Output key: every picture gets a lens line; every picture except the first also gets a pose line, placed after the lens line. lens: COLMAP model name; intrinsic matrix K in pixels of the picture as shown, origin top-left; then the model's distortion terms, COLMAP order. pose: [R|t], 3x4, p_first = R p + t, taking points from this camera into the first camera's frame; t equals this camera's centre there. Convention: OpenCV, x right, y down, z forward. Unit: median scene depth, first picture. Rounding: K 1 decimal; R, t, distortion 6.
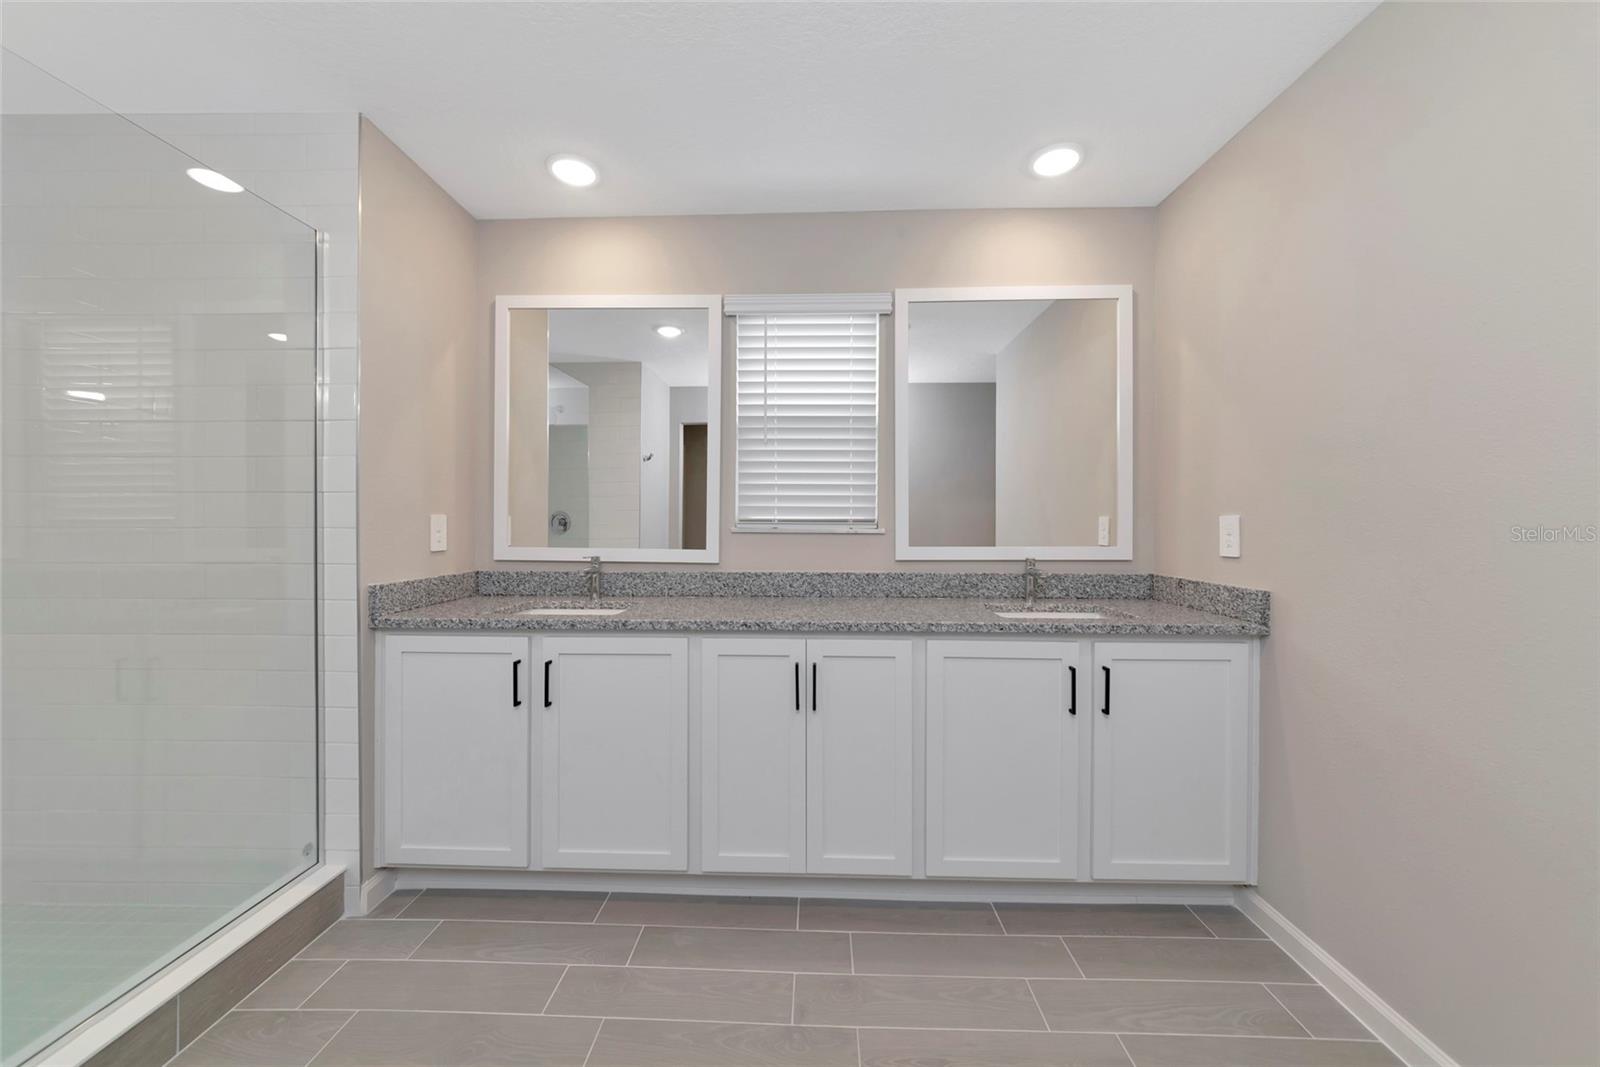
lens RADIAL K [[565.5, 0, 790.0], [0, 565.5, 525.6], [0, 0, 1]] dist [0.000944, 0.000488]
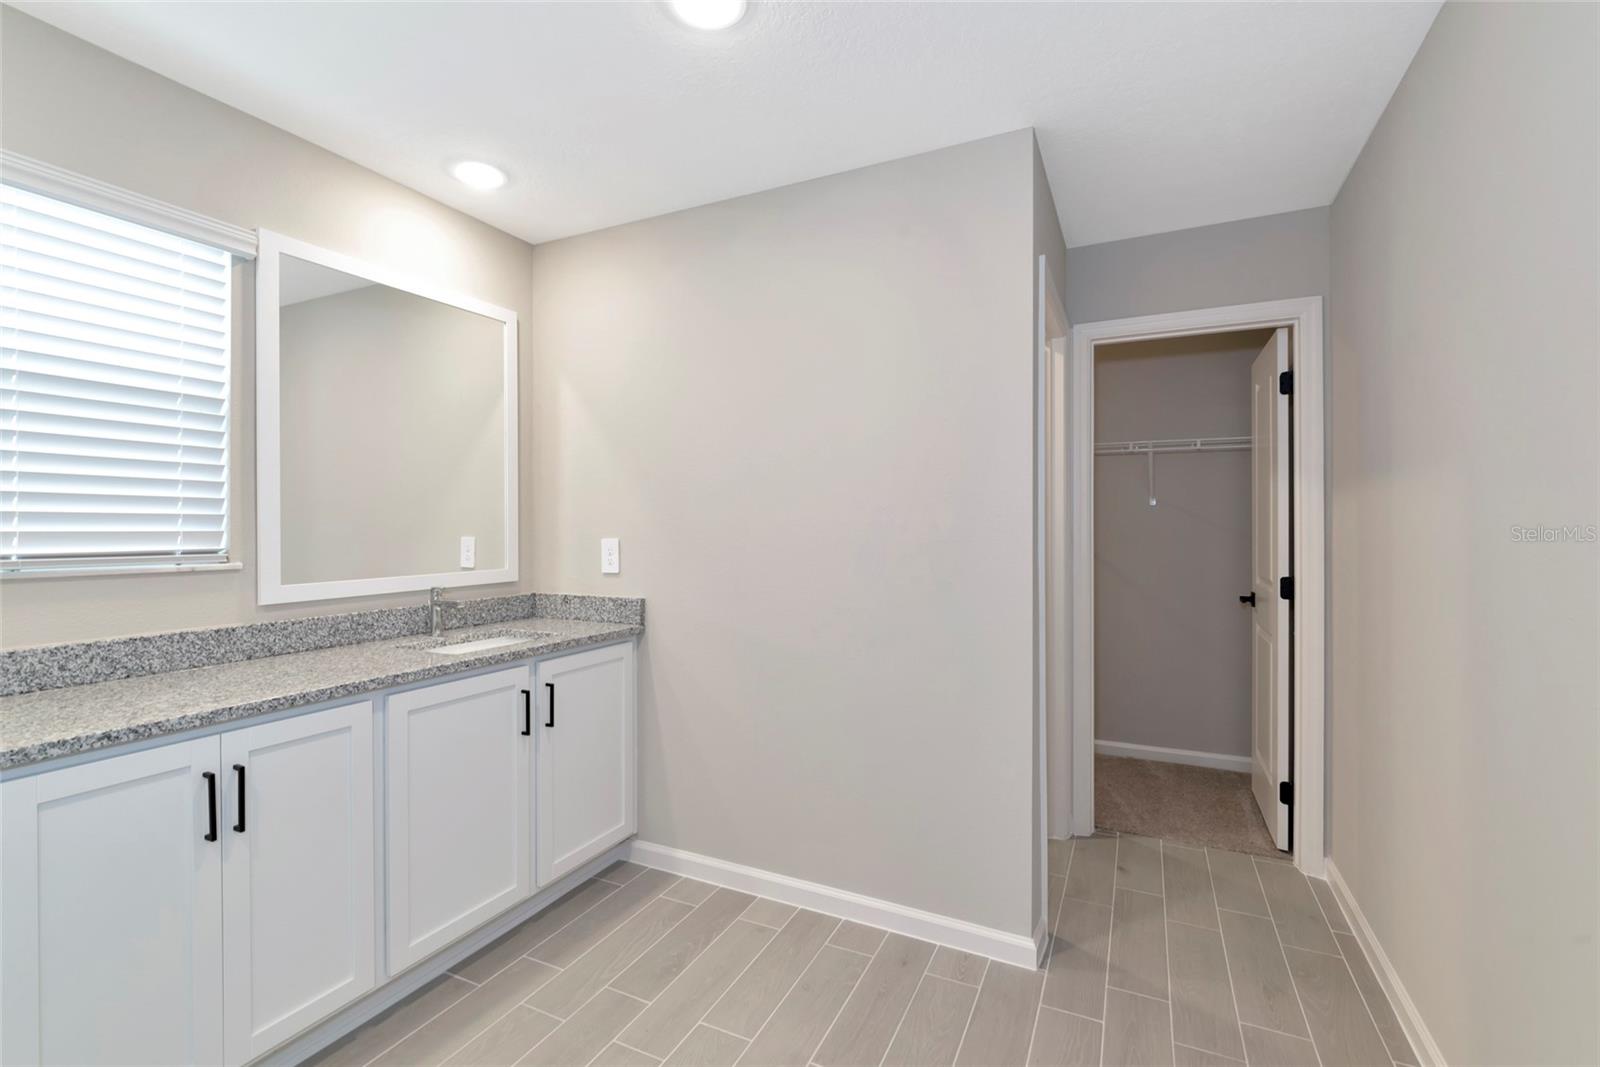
lens RADIAL K [[724.4, 0, 797.9], [0, 724.4, 526.6], [0, 0, 1]] dist [0.000546, 0.000477]
pose [[0.412193, -0.005286, 0.911081, -0.377246], [0.010906, 0.999940, 0.000868, -0.032700], [-0.911031, 0.009578, 0.412226, 0.002474]]
